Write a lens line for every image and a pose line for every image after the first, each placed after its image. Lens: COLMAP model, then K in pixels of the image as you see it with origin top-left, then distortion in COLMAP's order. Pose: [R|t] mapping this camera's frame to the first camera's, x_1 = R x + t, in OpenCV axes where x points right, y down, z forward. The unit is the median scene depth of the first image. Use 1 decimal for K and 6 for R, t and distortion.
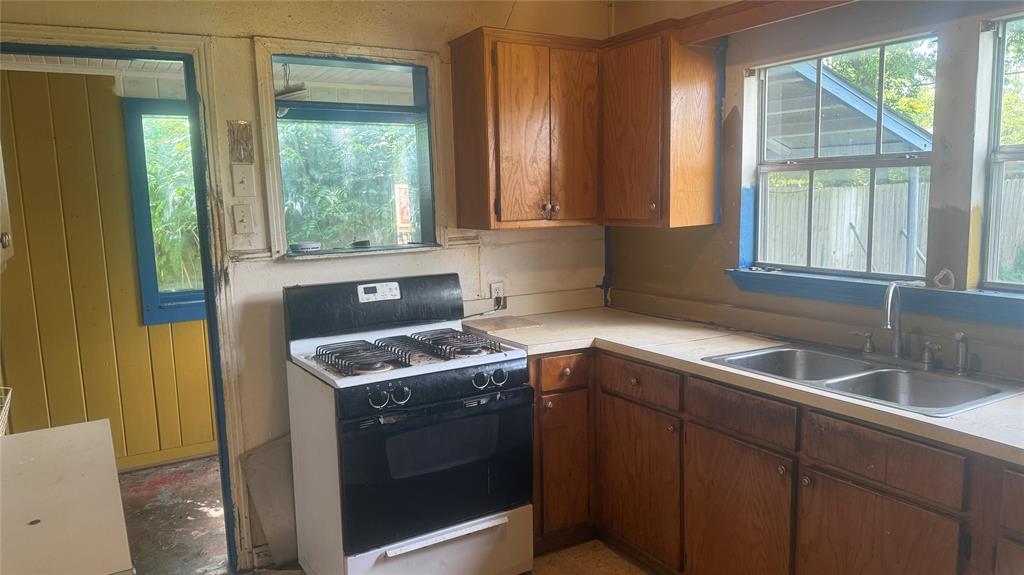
lens RADIAL K [[712.8, 0, 506.4], [0, 712.8, 289.6], [0, 0, 1]] dist [0.134179, -0.223247]
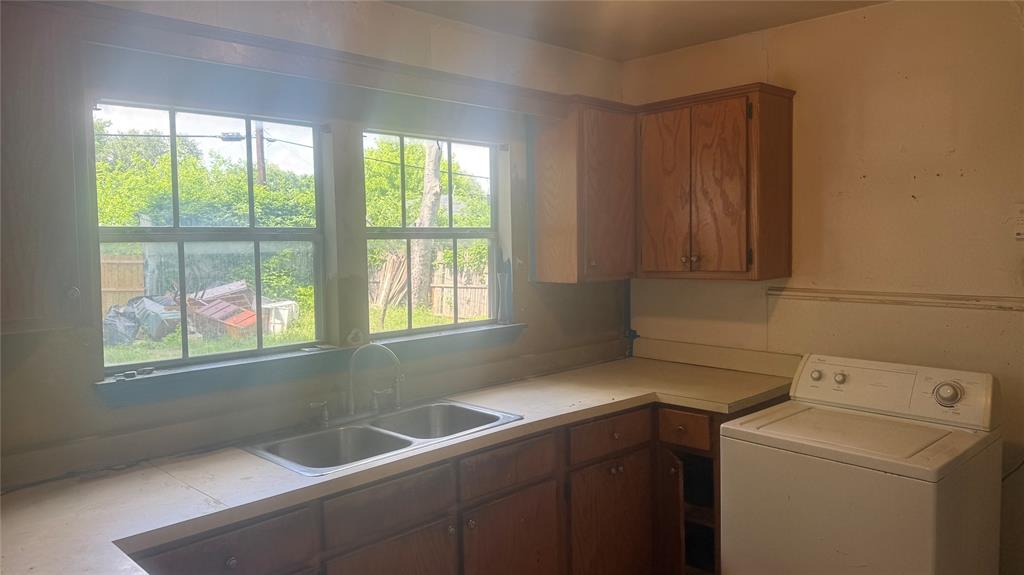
lens RADIAL K [[712.8, 0, 506.4], [0, 712.8, 289.6], [0, 0, 1]] dist [0.134179, -0.223247]
pose [[-0.238456, -0.035950, 0.970488, -0.465166], [0.155841, 0.984948, 0.074777, -0.112634], [-0.958568, 0.169073, -0.229264, 0.829635]]
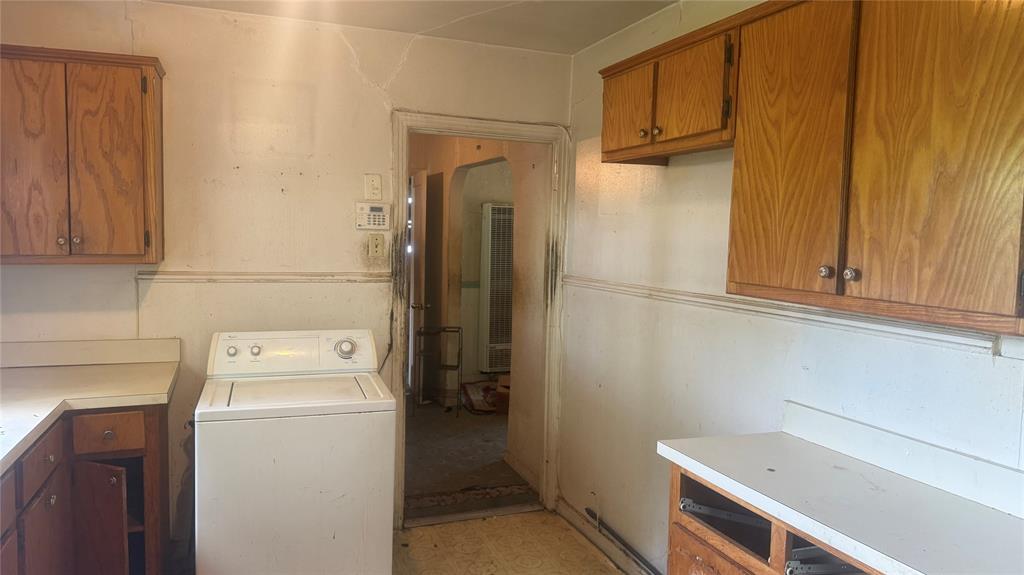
lens RADIAL K [[716.2, 0, 503.8], [0, 716.2, 281.5], [0, 0, 1]] dist [0.138191, -0.221588]
pose [[-0.985287, -0.006743, 0.170778, -0.186971], [0.027947, 0.979416, 0.199906, -0.155912], [-0.168610, 0.201738, -0.964817, 1.140409]]
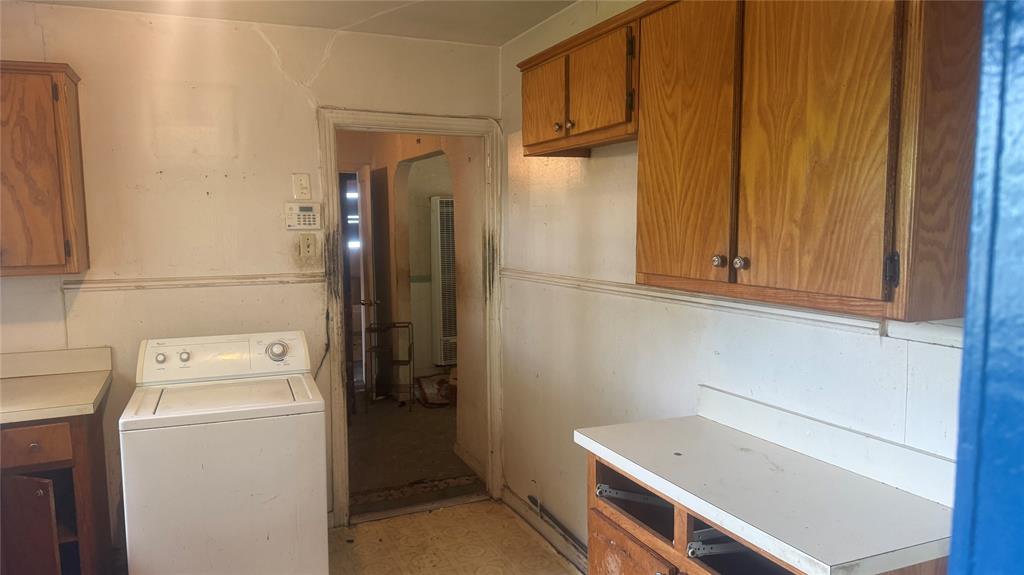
lens RADIAL K [[717.0, 0, 494.9], [0, 717.0, 291.9], [0, 0, 1]] dist [0.107923, -0.160074]
pose [[-0.989655, 0.026388, 0.141017, -0.245329], [0.058648, 0.971469, 0.229803, -0.162837], [-0.130930, 0.235696, -0.962967, 1.134878]]
